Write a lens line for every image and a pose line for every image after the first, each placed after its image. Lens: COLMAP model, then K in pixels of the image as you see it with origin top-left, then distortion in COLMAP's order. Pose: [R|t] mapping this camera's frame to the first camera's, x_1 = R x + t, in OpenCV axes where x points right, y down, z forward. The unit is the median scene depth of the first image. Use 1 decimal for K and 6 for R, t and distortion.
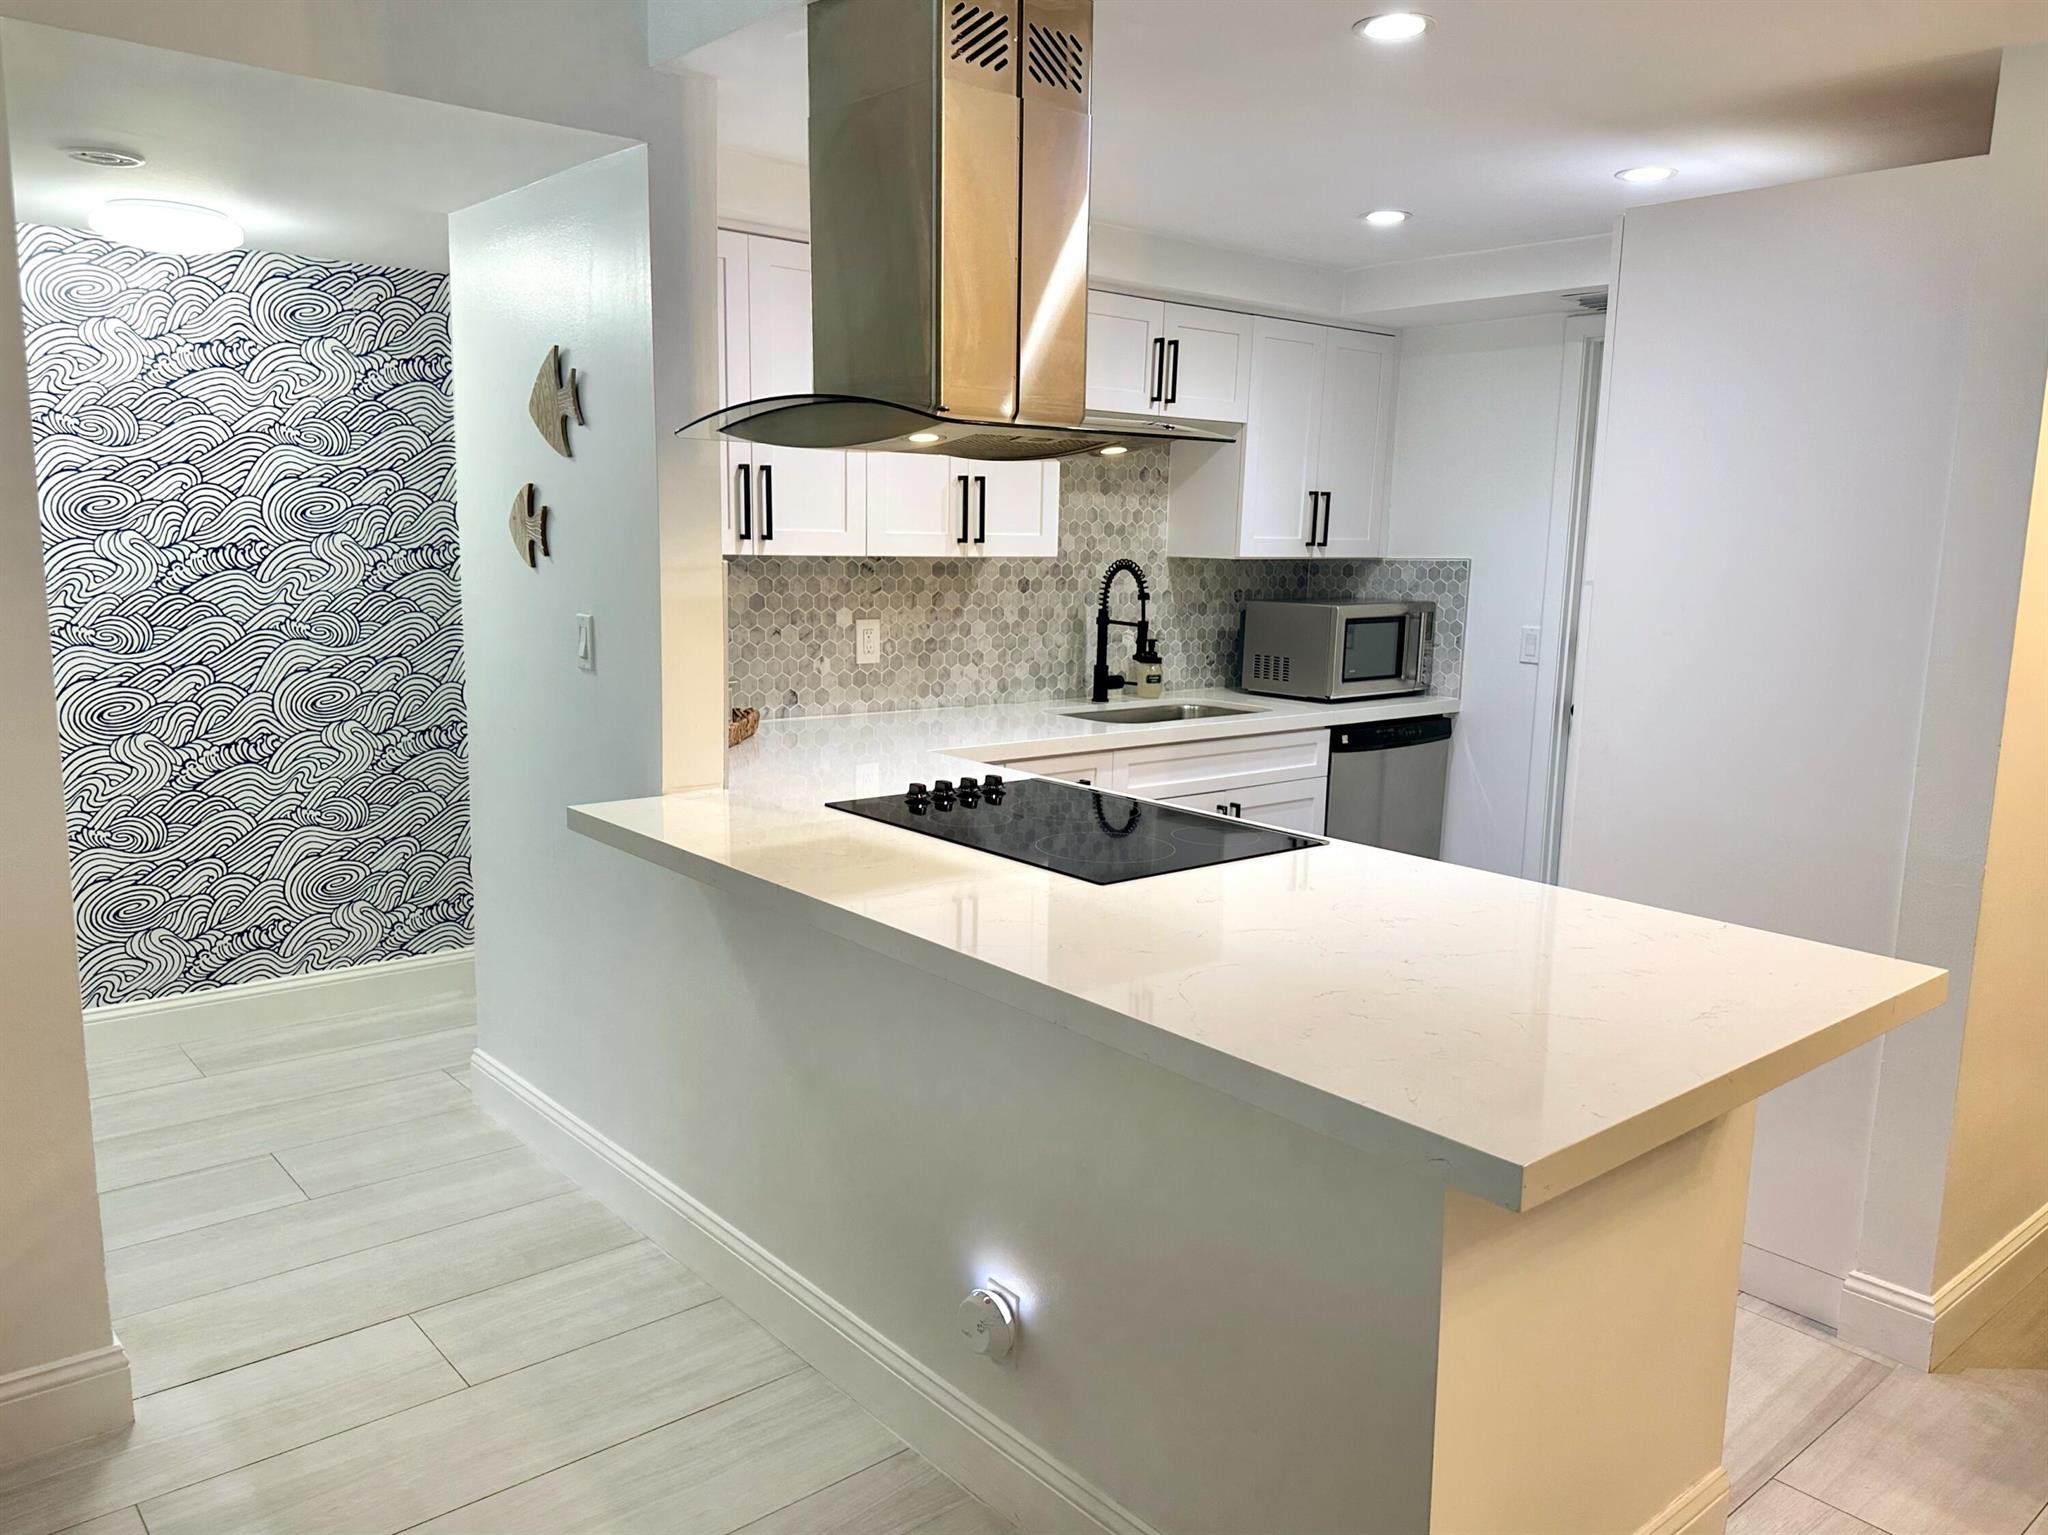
lens RADIAL K [[1402.7, 0, 1018.7], [0, 1402.7, 774.9], [0, 0, 1]] dist [0.051606, 0.000319]
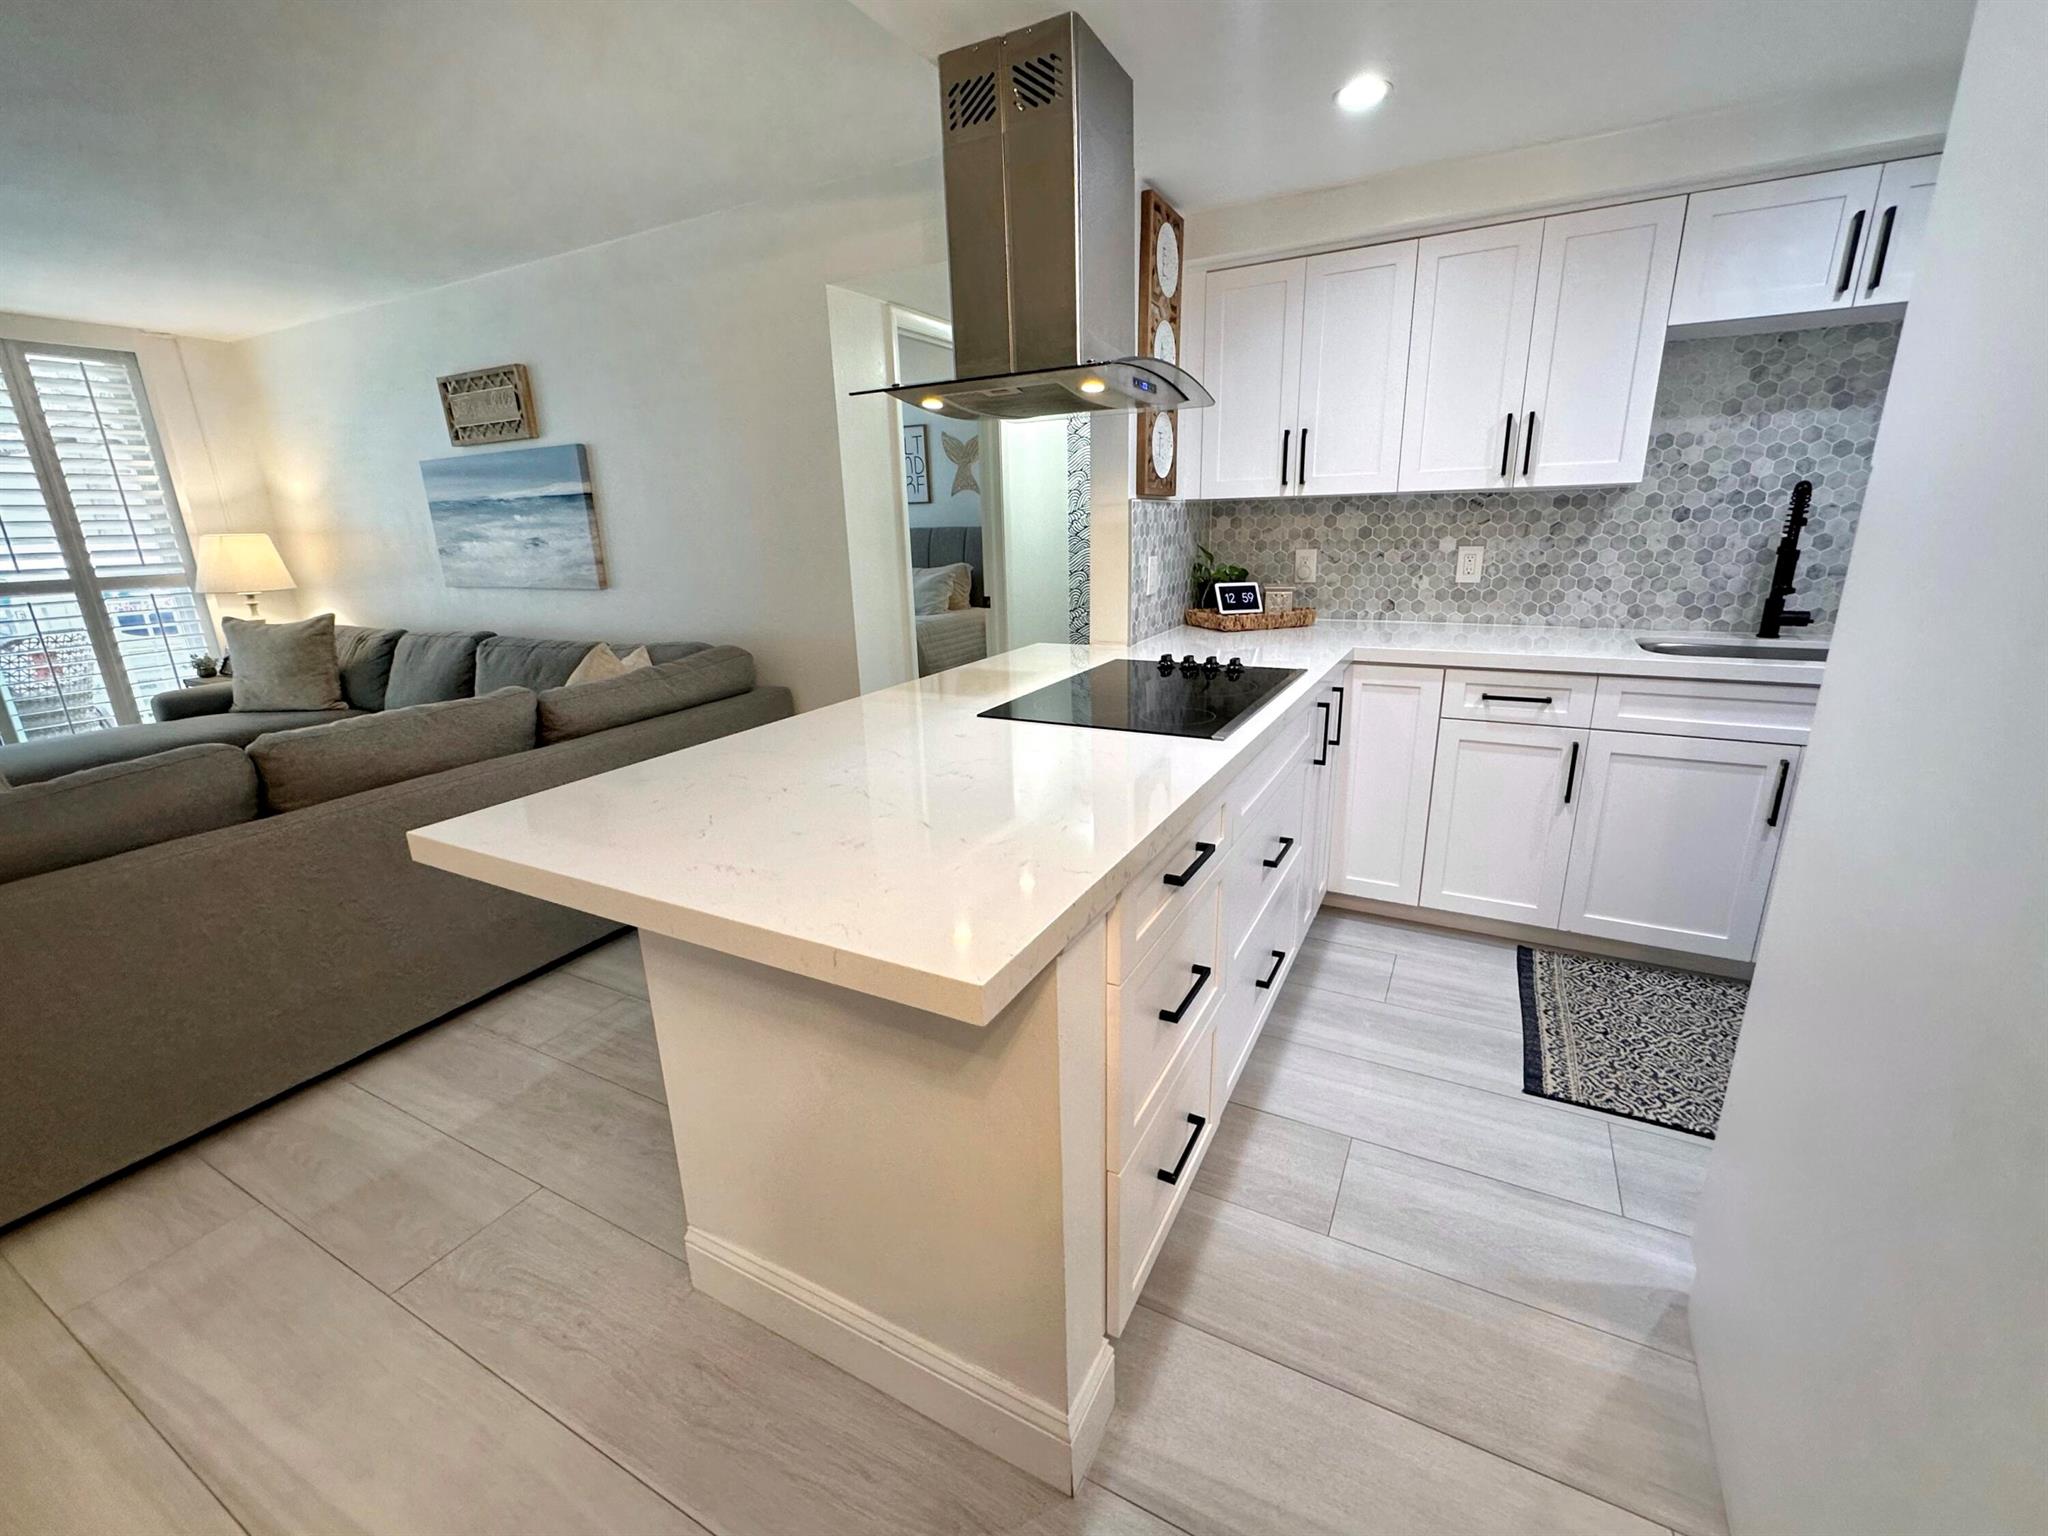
lens RADIAL K [[834.3, 0, 1024.3], [0, 834.3, 761.5], [0, 0, 1]] dist [-0.008848, -0.000376]
pose [[0.392465, 0.228310, -0.890980, 0.416470], [-0.115706, 0.973262, 0.198428, -0.025689], [0.912460, 0.025215, 0.408388, 0.339975]]
